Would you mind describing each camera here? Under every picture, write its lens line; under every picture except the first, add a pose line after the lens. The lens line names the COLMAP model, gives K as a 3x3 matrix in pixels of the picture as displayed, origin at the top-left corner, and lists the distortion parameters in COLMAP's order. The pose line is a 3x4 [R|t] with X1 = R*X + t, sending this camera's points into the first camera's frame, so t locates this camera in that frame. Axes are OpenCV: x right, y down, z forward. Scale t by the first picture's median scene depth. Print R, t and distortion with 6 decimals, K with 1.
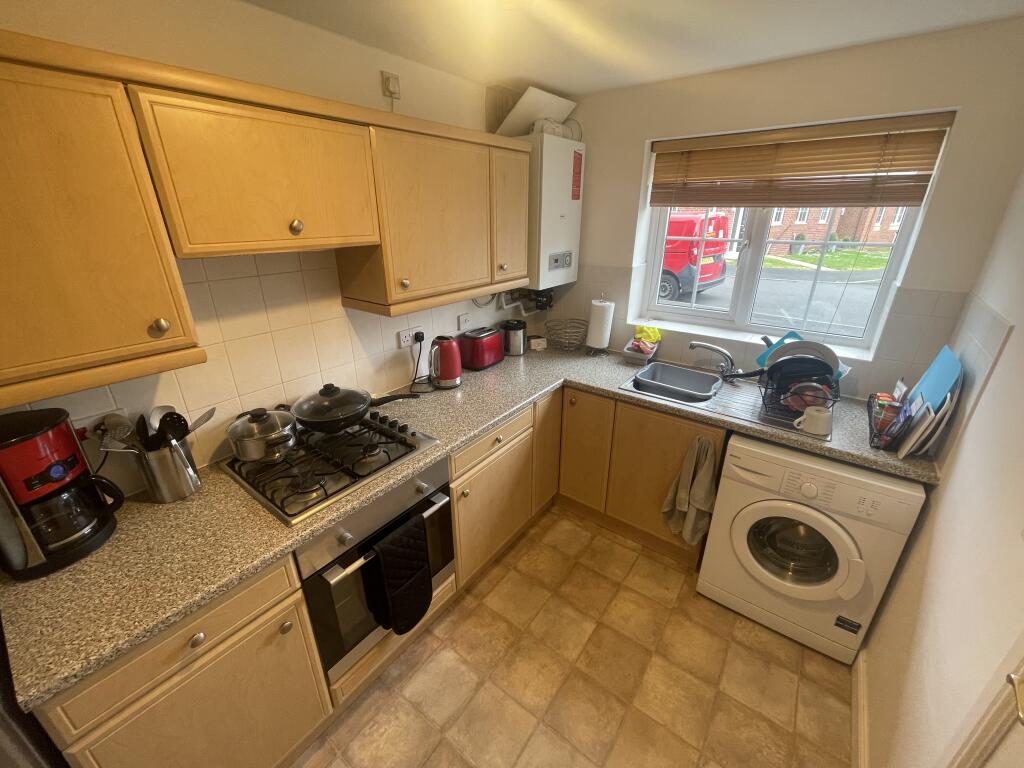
lens RADIAL K [[413.8, 0, 508.2], [0, 413.8, 383.1], [0, 0, 1]] dist [-0.000334, -0.000402]
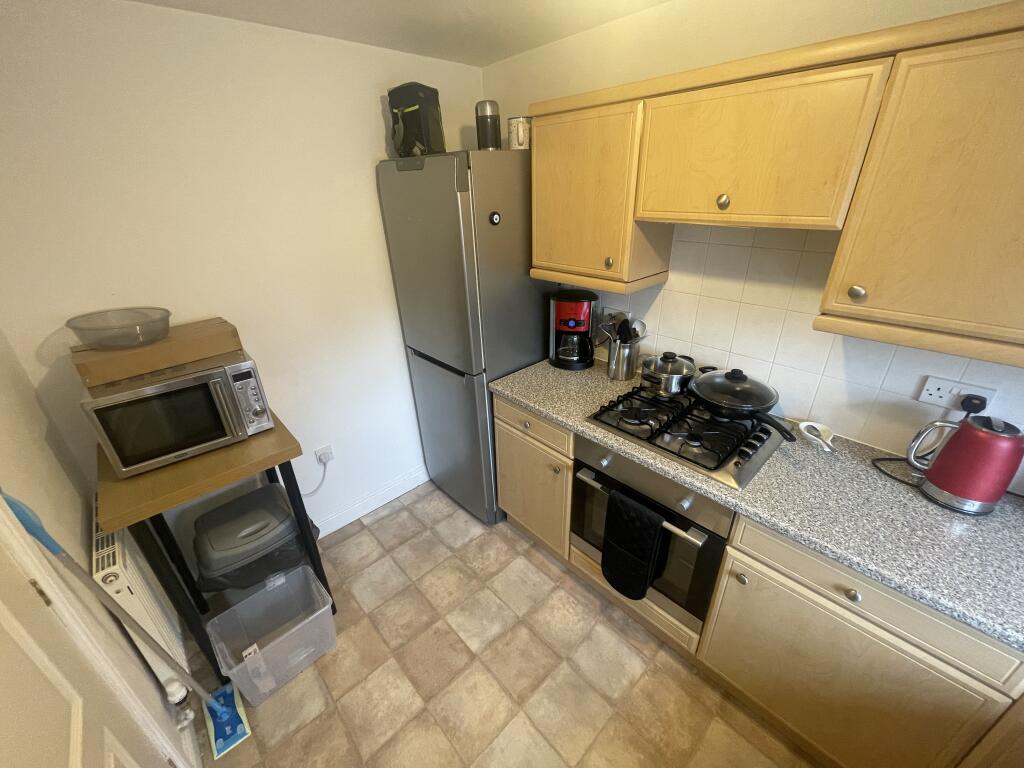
lens RADIAL K [[394.2, 0, 515.0], [0, 394.2, 363.7], [0, 0, 1]] dist [-0.050630, -0.000045]
pose [[-0.159373, 0.412363, -0.896971, 0.448528], [-0.341671, 0.829393, 0.442004, -0.231580], [0.926208, 0.376913, 0.008710, 0.536355]]
